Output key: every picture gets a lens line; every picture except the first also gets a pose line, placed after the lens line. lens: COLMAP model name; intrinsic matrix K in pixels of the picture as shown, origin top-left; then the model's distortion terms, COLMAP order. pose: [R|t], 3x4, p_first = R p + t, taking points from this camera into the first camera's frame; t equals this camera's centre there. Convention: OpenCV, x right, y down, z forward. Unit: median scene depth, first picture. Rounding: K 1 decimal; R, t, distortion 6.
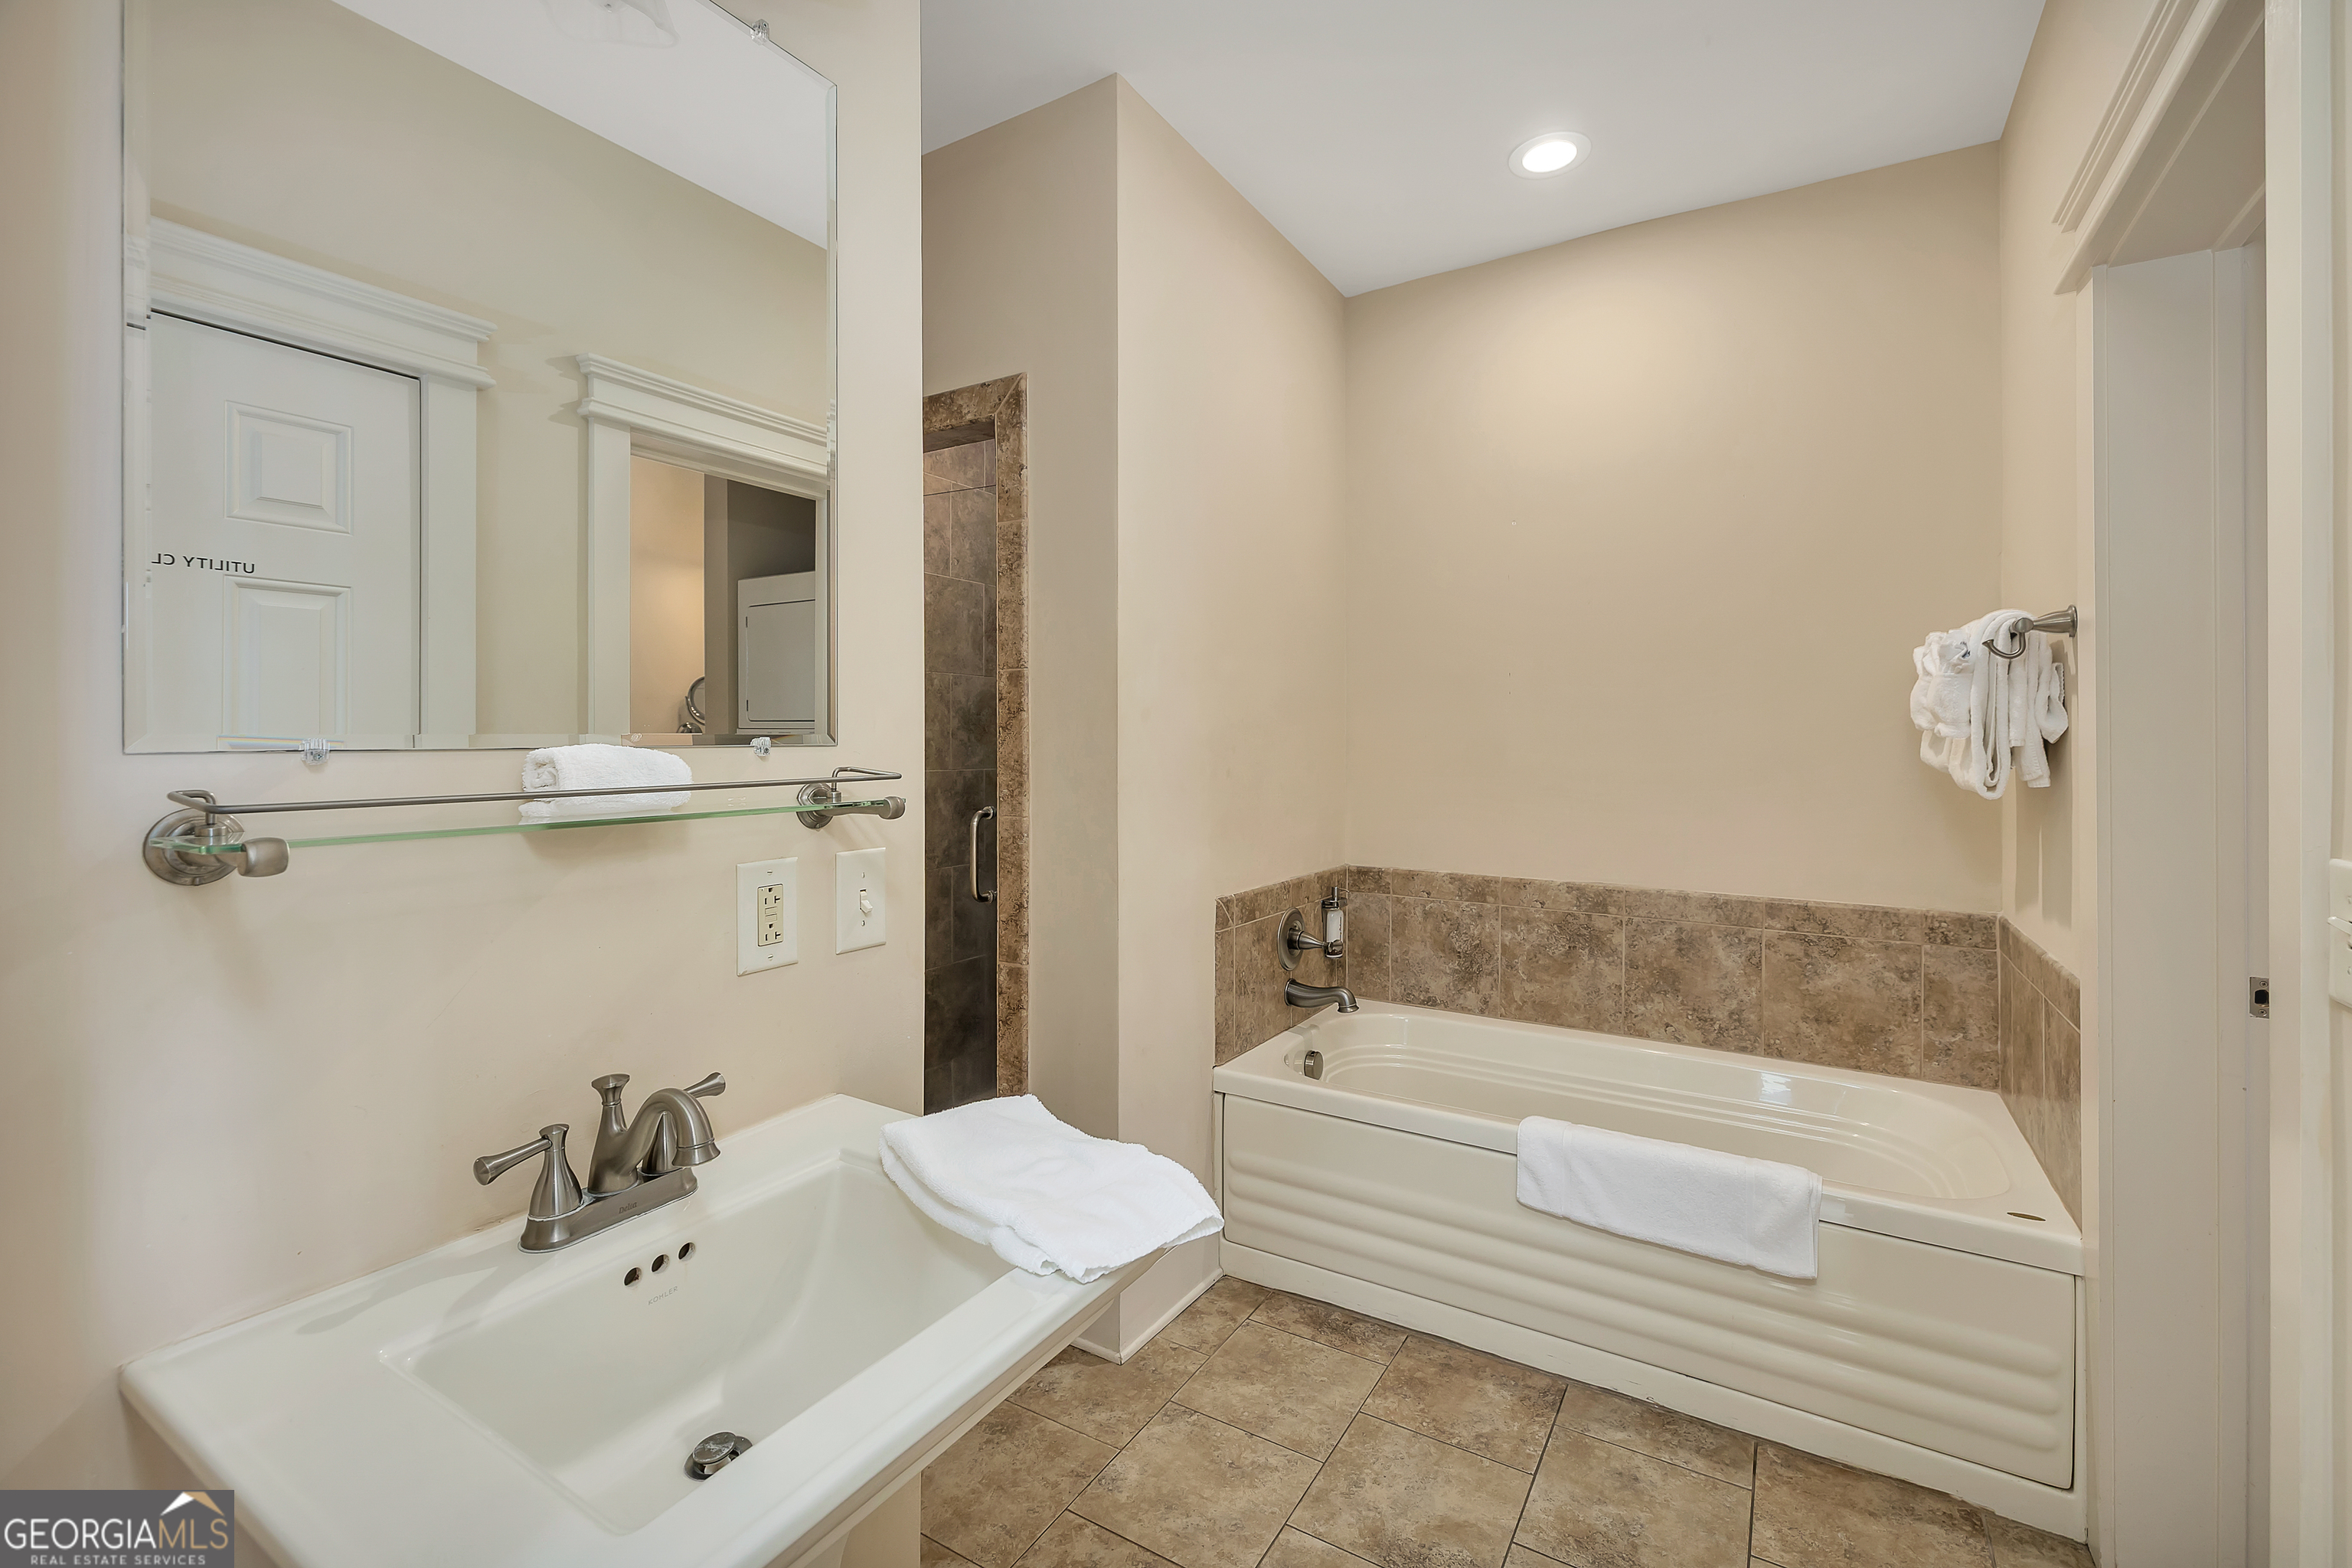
lens RADIAL K [[1016.3, 0, 1189.3], [0, 1016.3, 735.7], [0, 0, 1]] dist [-0.001505, -0.000292]
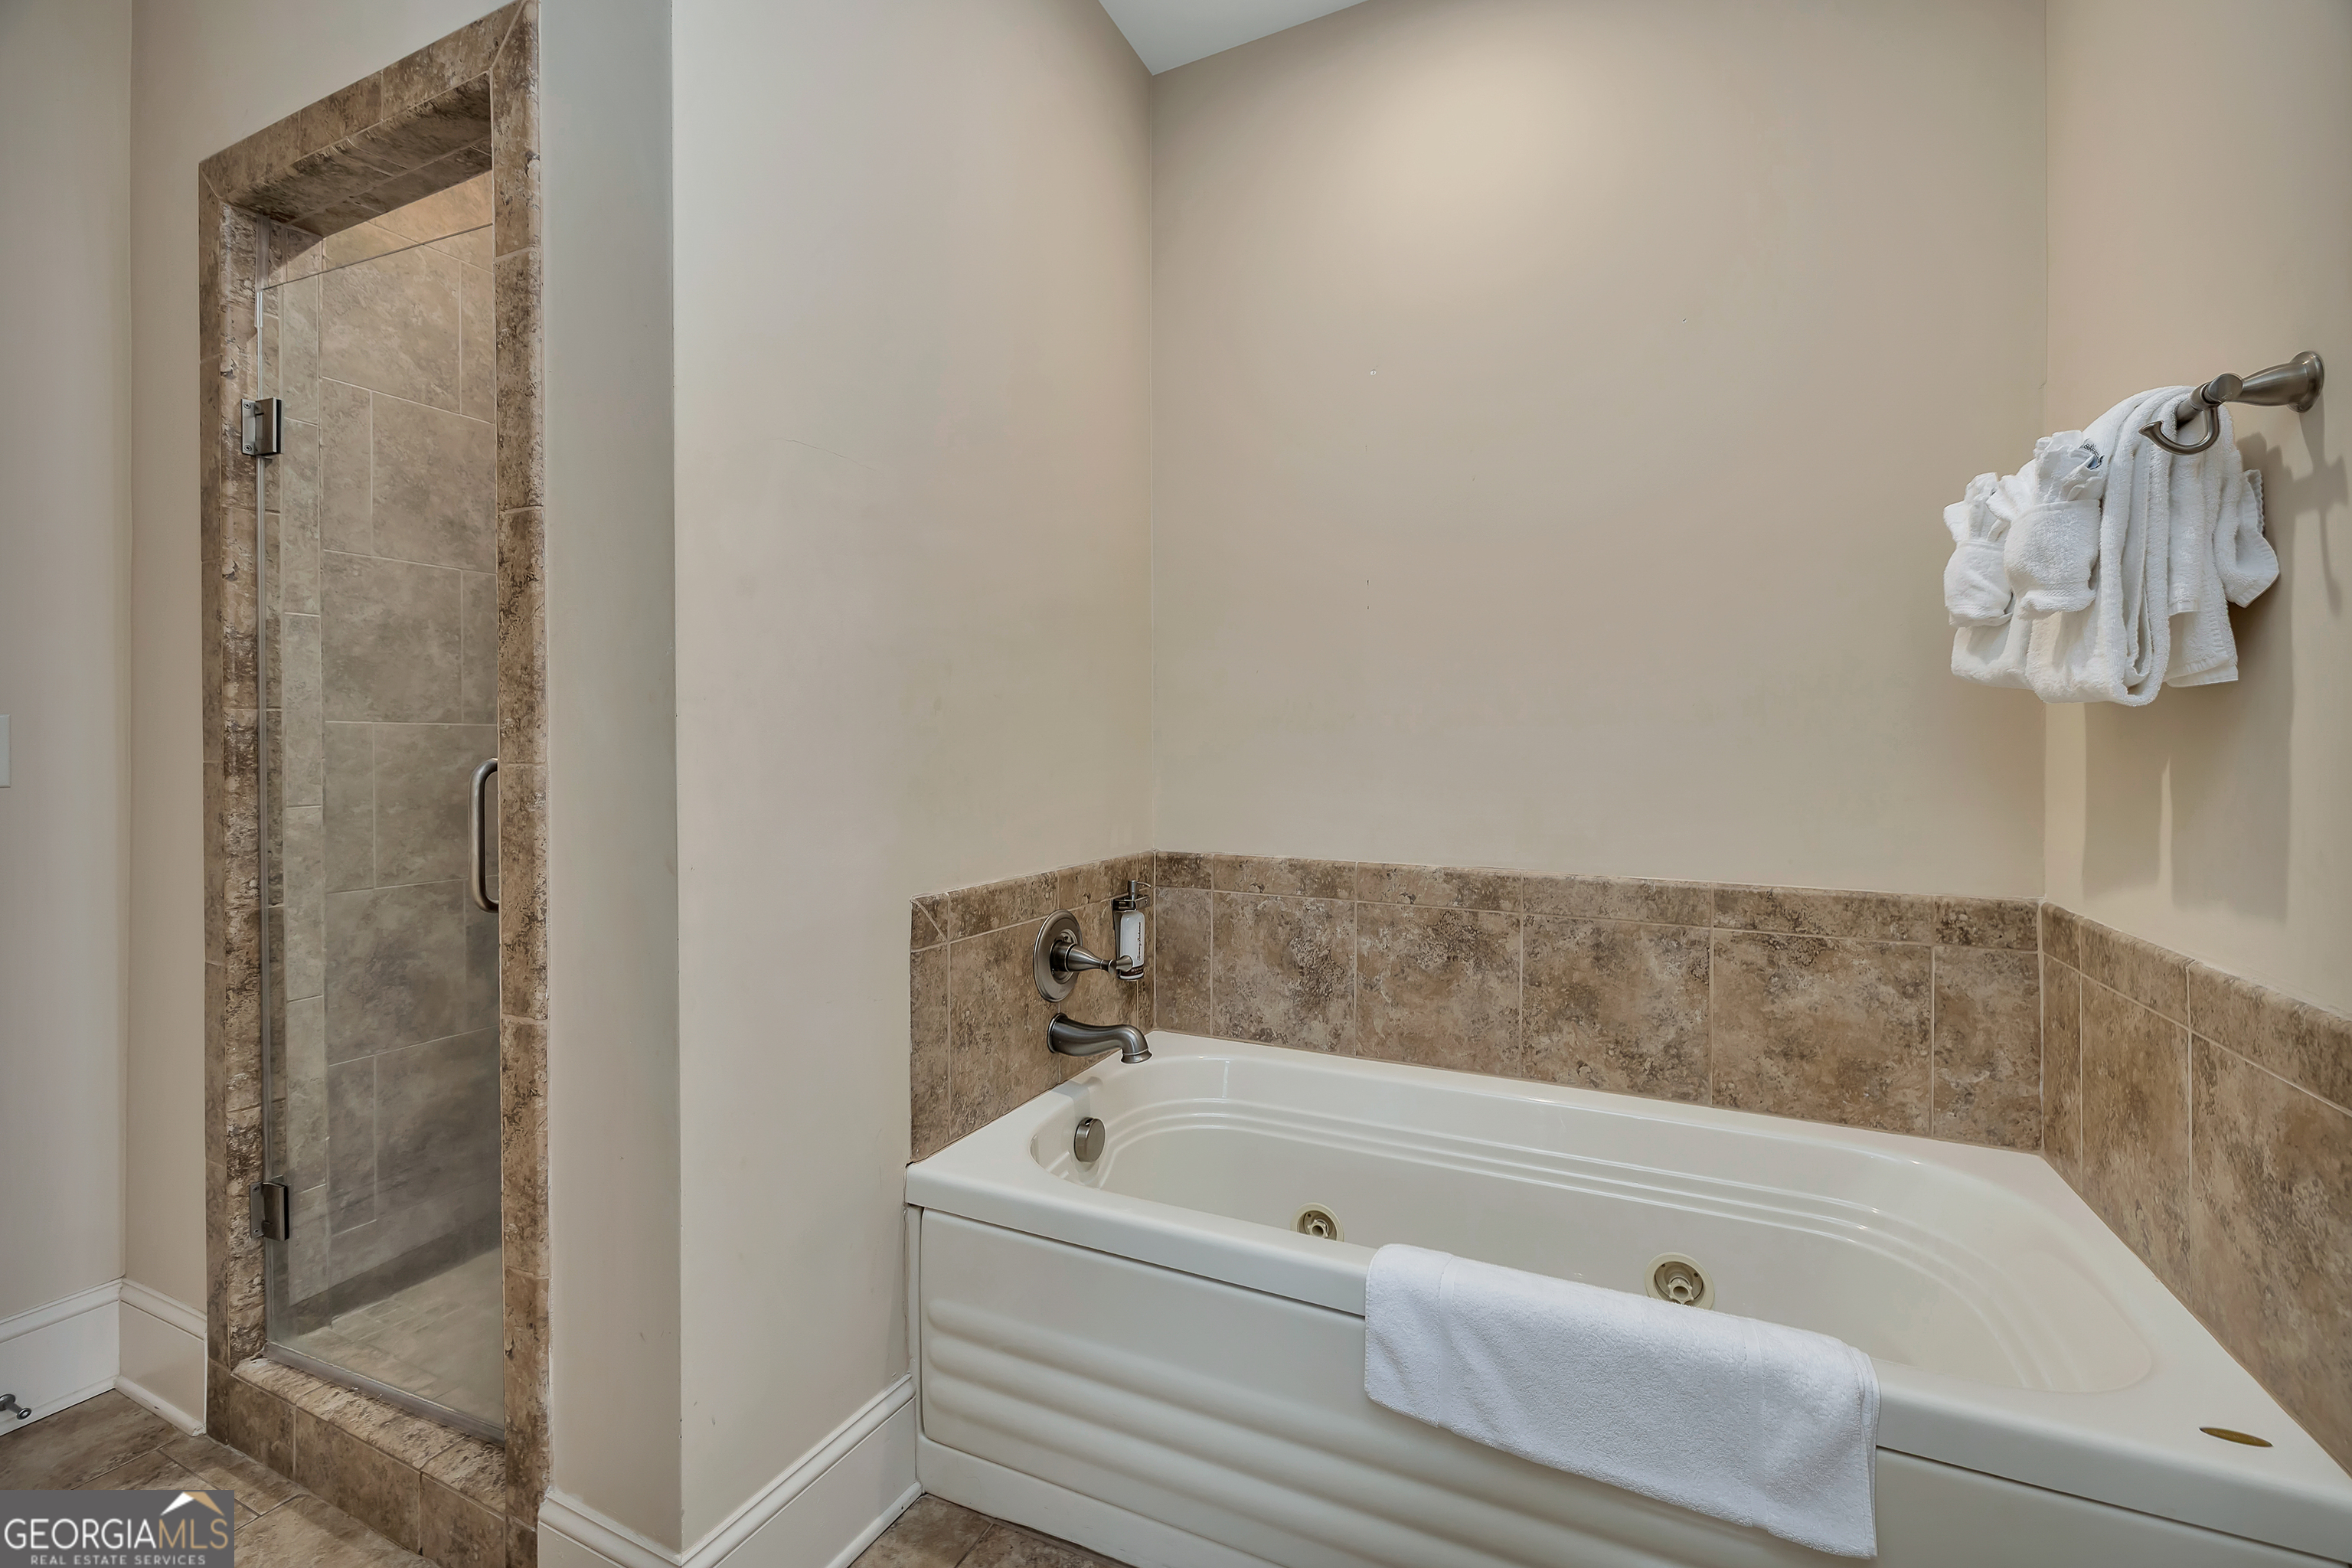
lens RADIAL K [[1016.3, 0, 1189.3], [0, 1016.3, 735.7], [0, 0, 1]] dist [-0.001505, -0.000292]
pose [[0.993964, -0.001263, 0.109701, 0.126716], [0.001431, 0.999998, -0.001451, 0.057799], [-0.109699, 0.001600, 0.993964, 0.341141]]
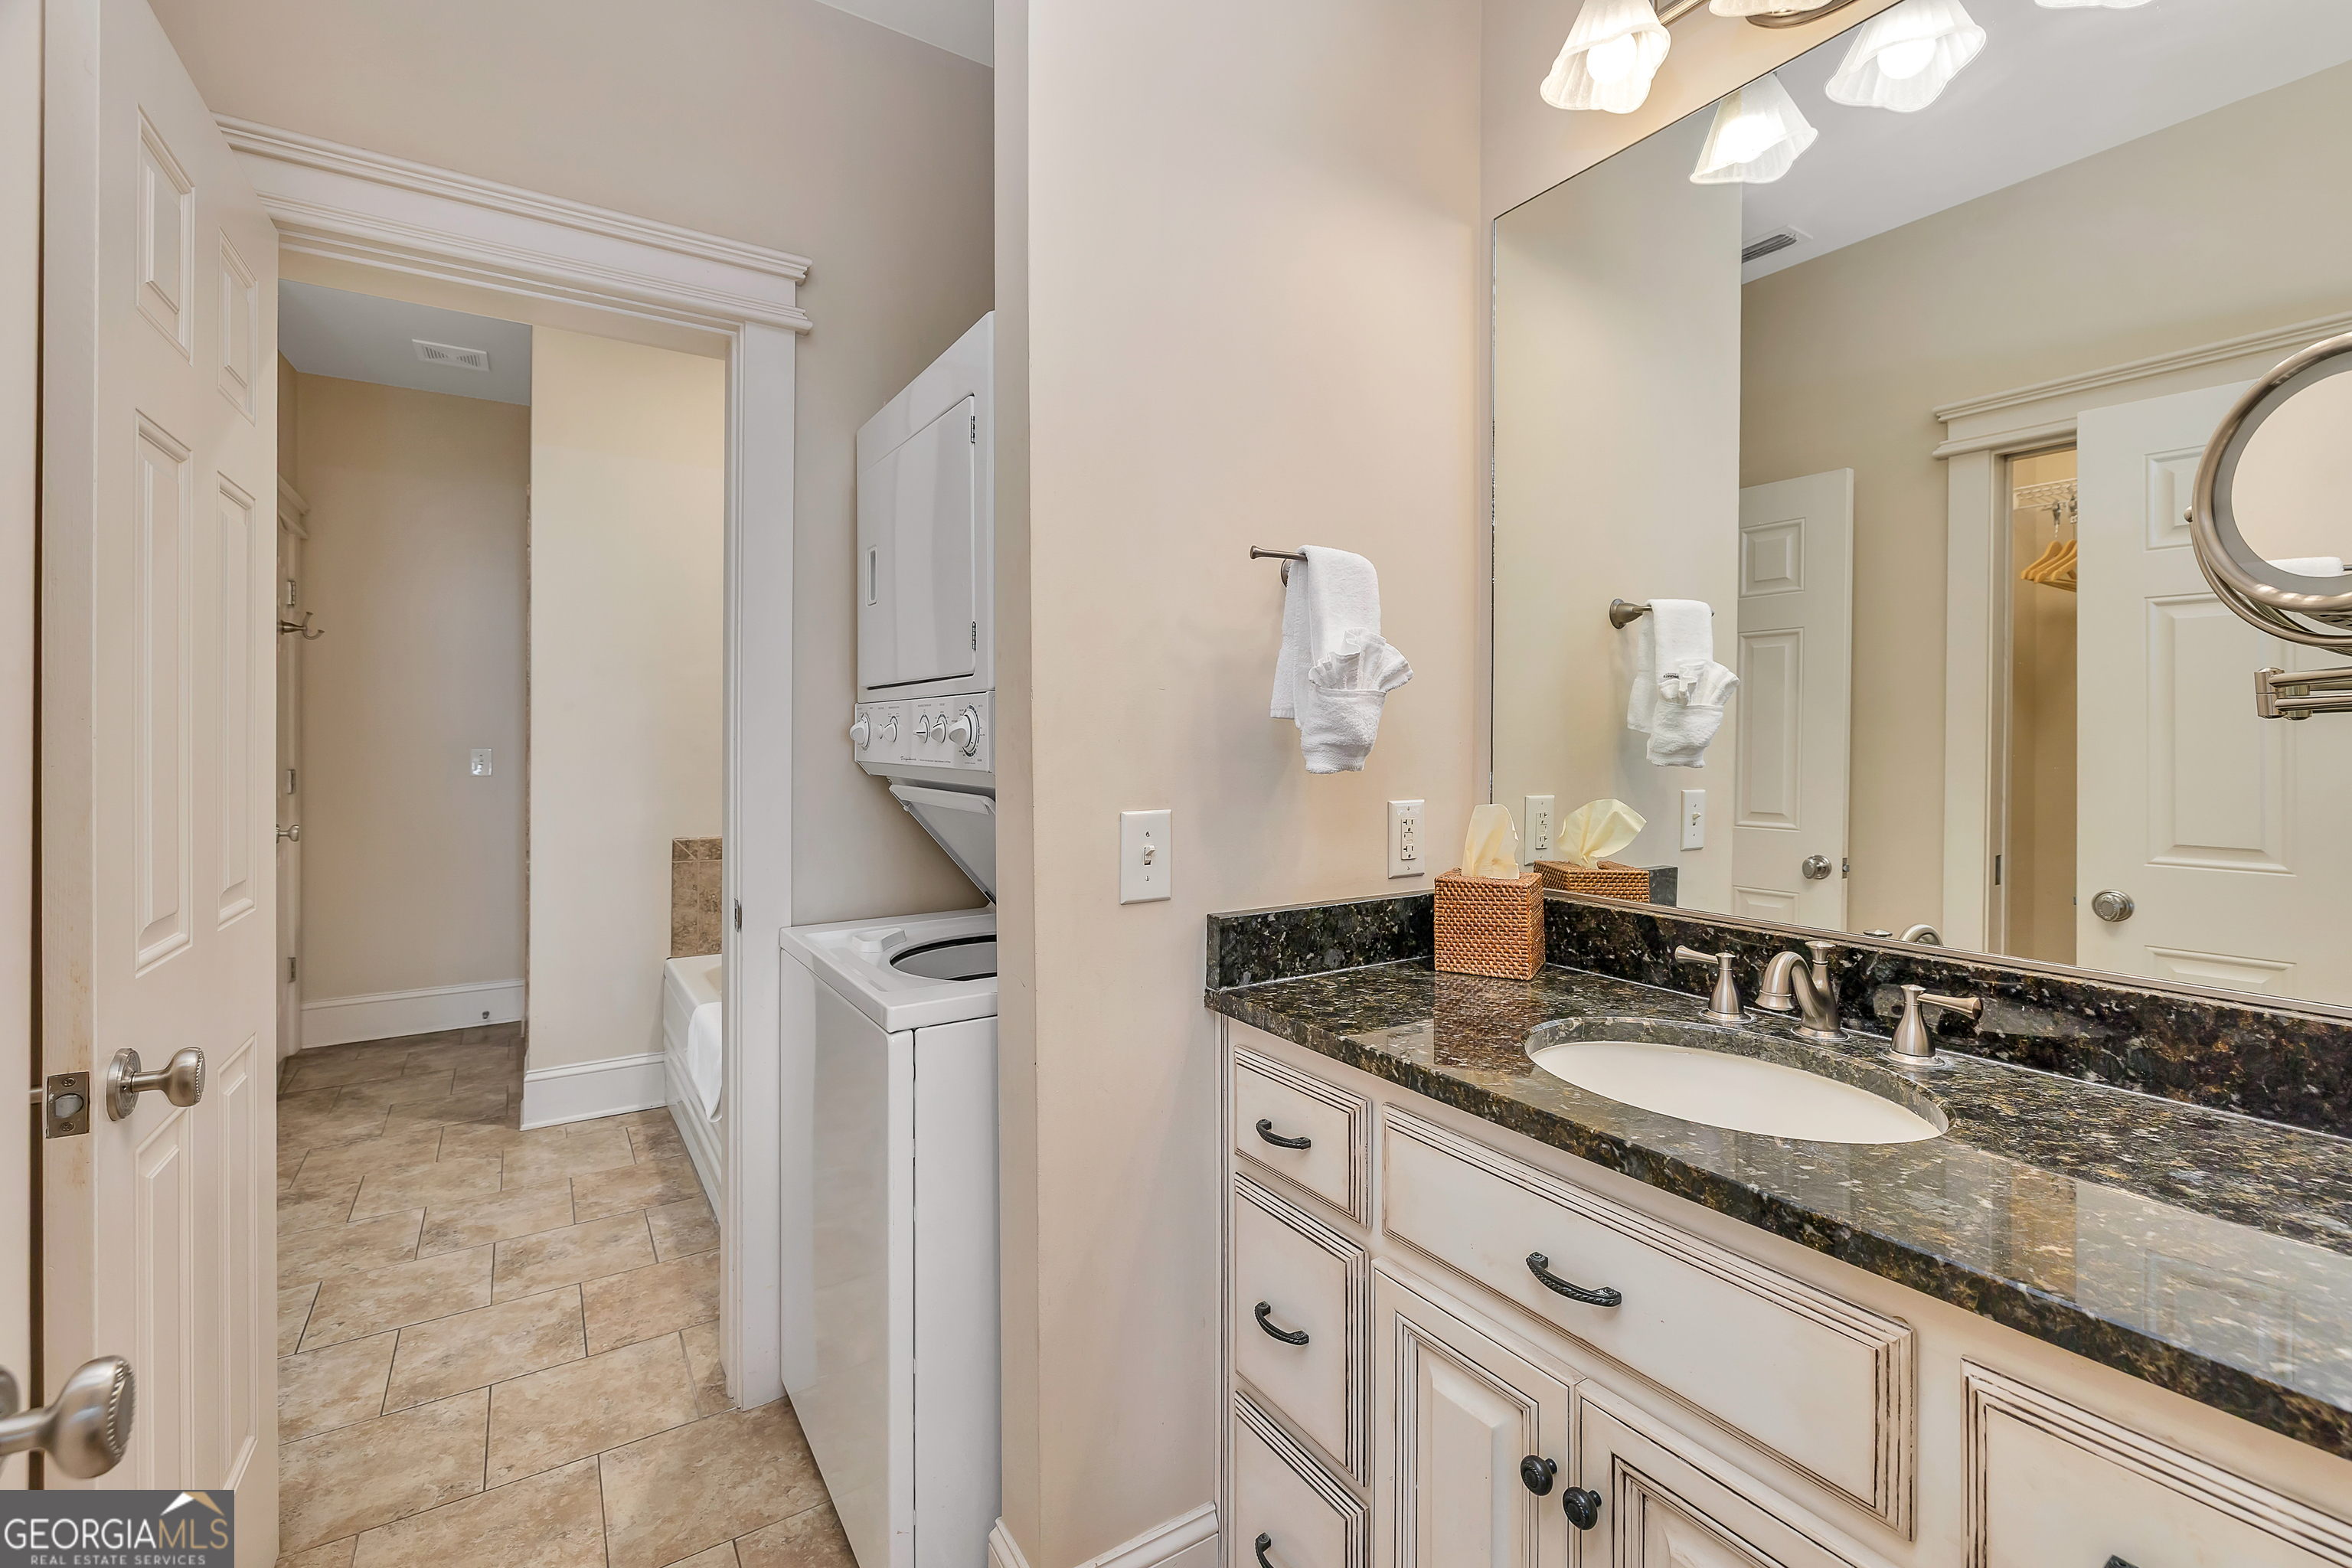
lens RADIAL K [[1016.3, 0, 1189.3], [0, 1016.3, 735.7], [0, 0, 1]] dist [-0.001505, -0.000292]
pose [[0.903327, 0.004035, -0.428934, 1.243234], [-0.003857, 0.999992, 0.001283, 0.014363], [0.428936, 0.000496, 0.903335, 0.041639]]
